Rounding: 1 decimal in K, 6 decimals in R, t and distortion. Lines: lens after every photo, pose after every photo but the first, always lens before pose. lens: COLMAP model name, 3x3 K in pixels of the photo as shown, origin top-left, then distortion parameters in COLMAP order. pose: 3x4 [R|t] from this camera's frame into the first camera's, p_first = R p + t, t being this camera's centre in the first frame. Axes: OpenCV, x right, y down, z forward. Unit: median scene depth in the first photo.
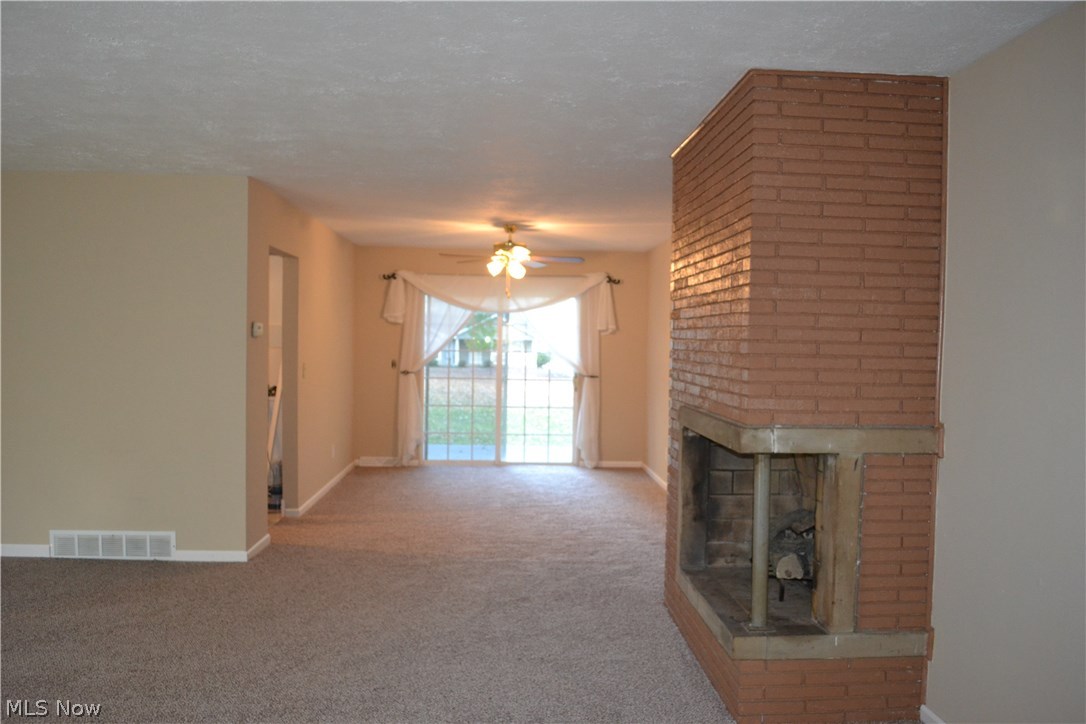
lens RADIAL K [[860.9, 0, 541.5], [0, 860.9, 360.0], [0, 0, 1]] dist [-0.070100, -0.001720]
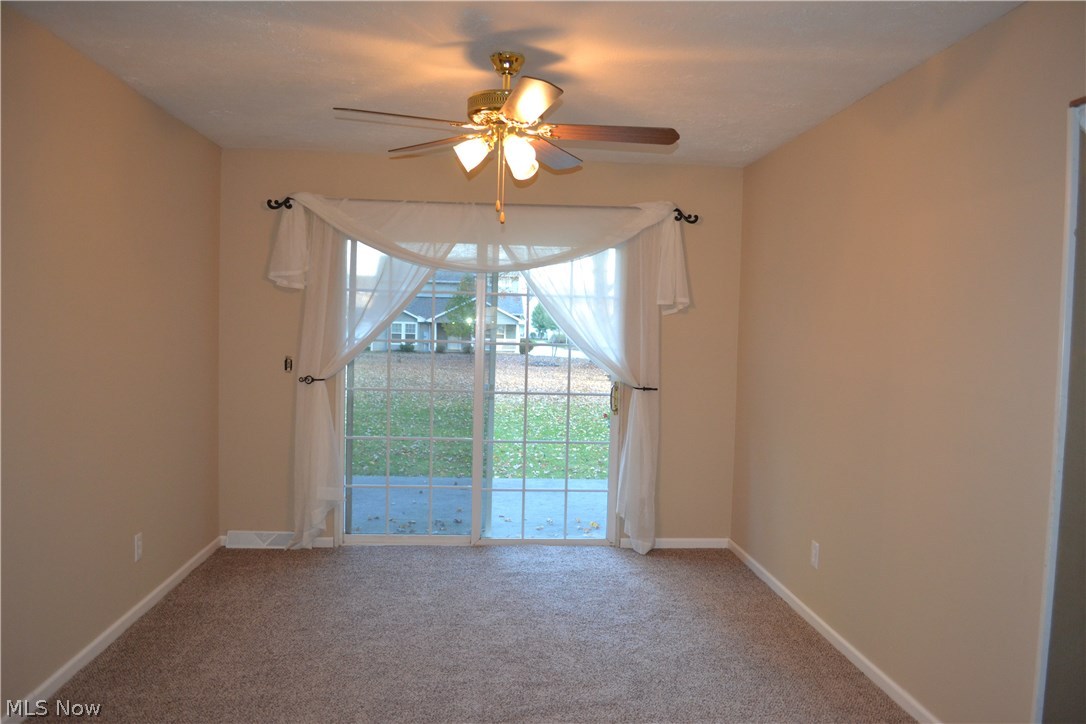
lens RADIAL K [[860.9, 0, 547.6], [0, 860.9, 367.1], [0, 0, 1]] dist [-0.070100, -0.001720]
pose [[0.999539, 0.007605, 0.029409, -0.021490], [-0.008359, 0.999638, 0.025584, -0.008570], [-0.029204, -0.025818, 0.999240, 0.447499]]
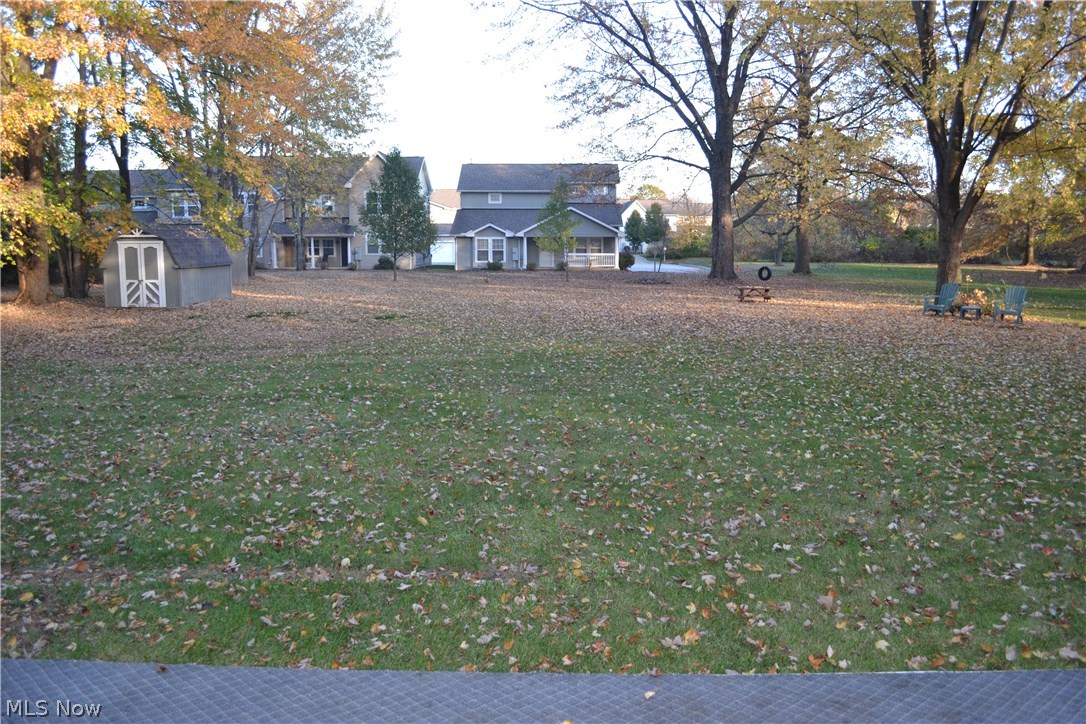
lens RADIAL K [[860.9, 0, 542.6], [0, 860.9, 360.2], [0, 0, 1]] dist [-0.070100, -0.001720]
pose [[0.996826, -0.006300, -0.079363, -0.100861], [0.015446, 0.993228, 0.115152, -0.011006], [0.078100, -0.116012, 0.990173, 1.065539]]
